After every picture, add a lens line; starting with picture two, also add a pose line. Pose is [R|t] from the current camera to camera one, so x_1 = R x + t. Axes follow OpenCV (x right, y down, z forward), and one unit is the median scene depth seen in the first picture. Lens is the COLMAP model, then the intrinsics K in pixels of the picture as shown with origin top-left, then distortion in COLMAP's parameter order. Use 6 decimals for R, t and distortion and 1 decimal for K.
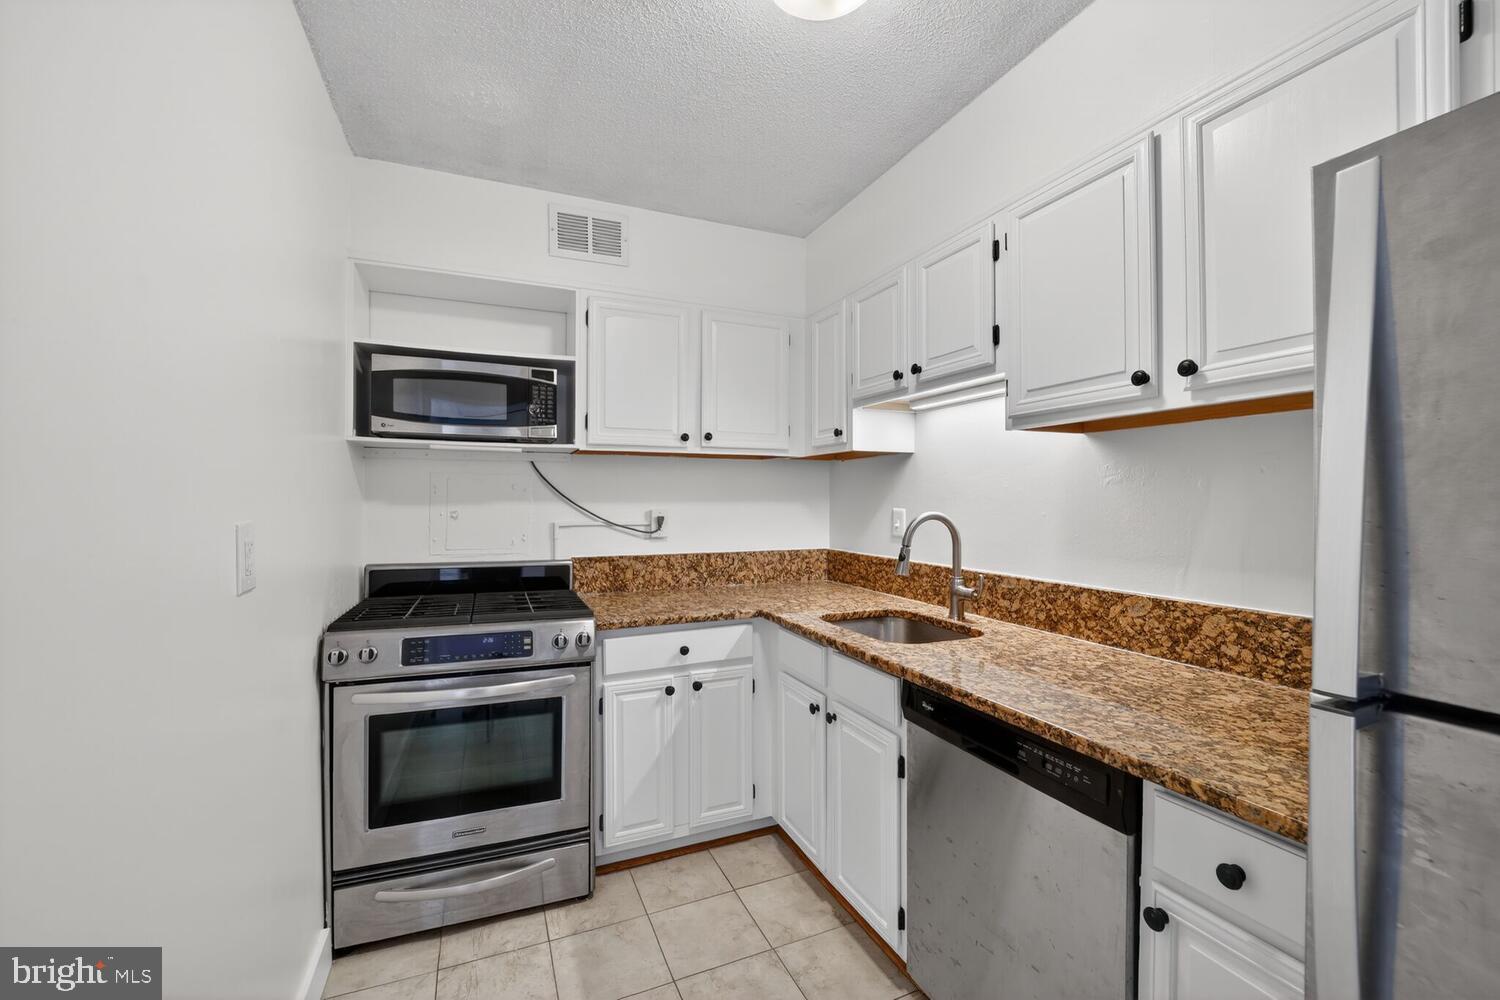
lens RADIAL K [[616.3, 0, 752.9], [0, 616.3, 501.2], [0, 0, 1]] dist [-0.022992, -0.000181]
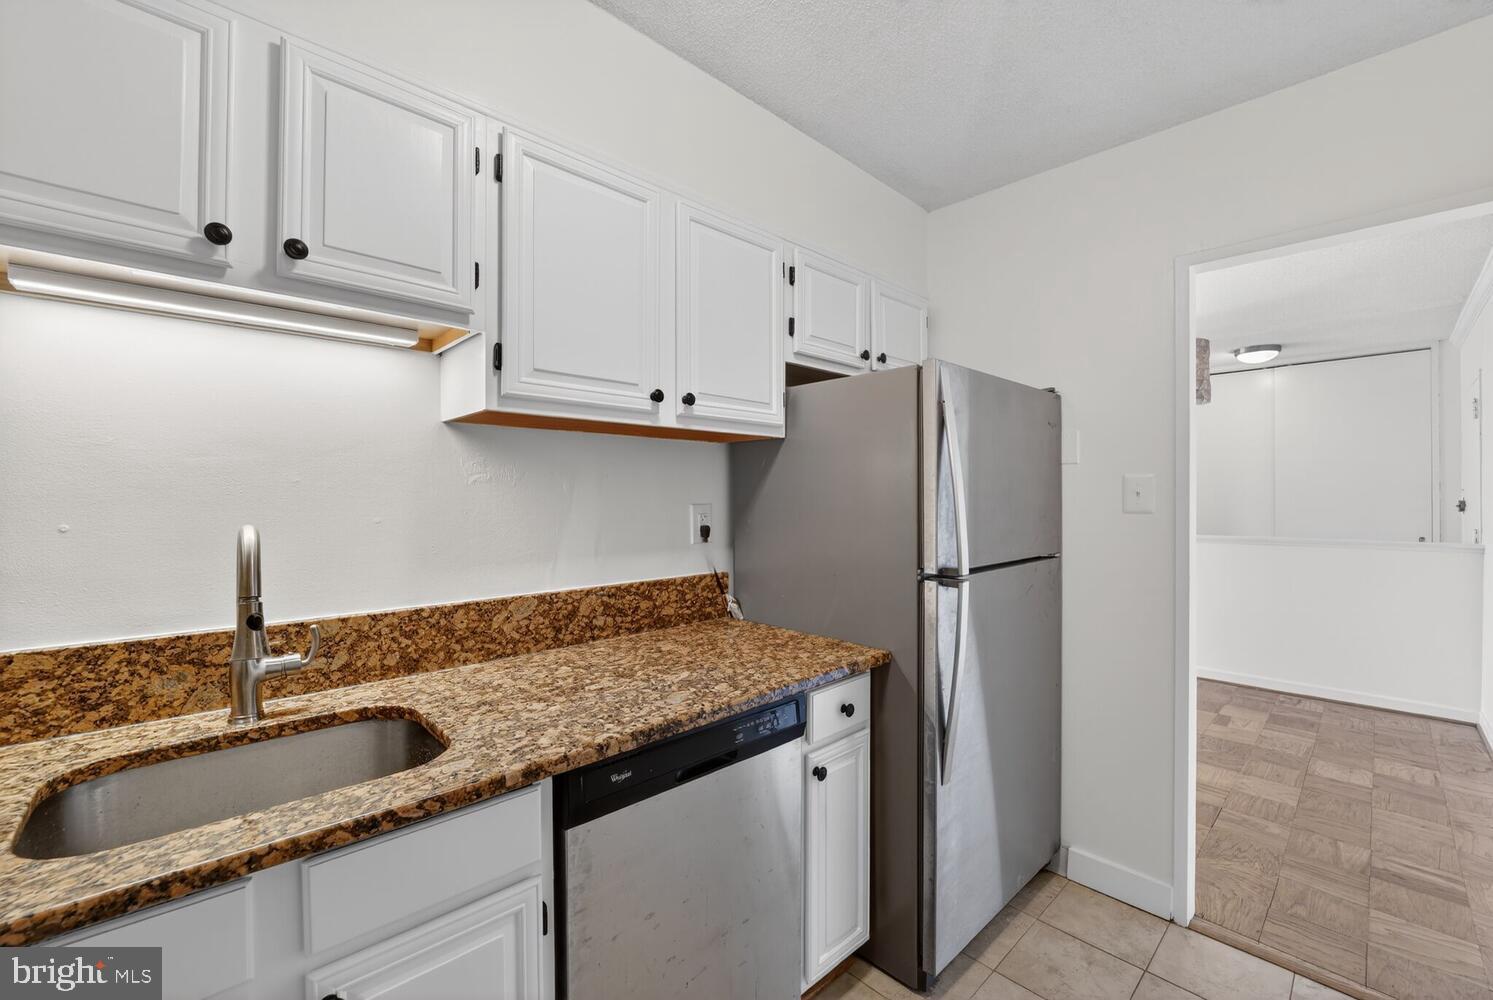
lens RADIAL K [[613.4, 0, 749.2], [0, 613.4, 495.9], [0, 0, 1]] dist [-0.022992, -0.000181]
pose [[-0.354924, 0.002291, 0.934892, -0.434637], [0.004894, 0.999988, -0.000593, -0.006352], [-0.934882, 0.004365, -0.354931, 1.037802]]
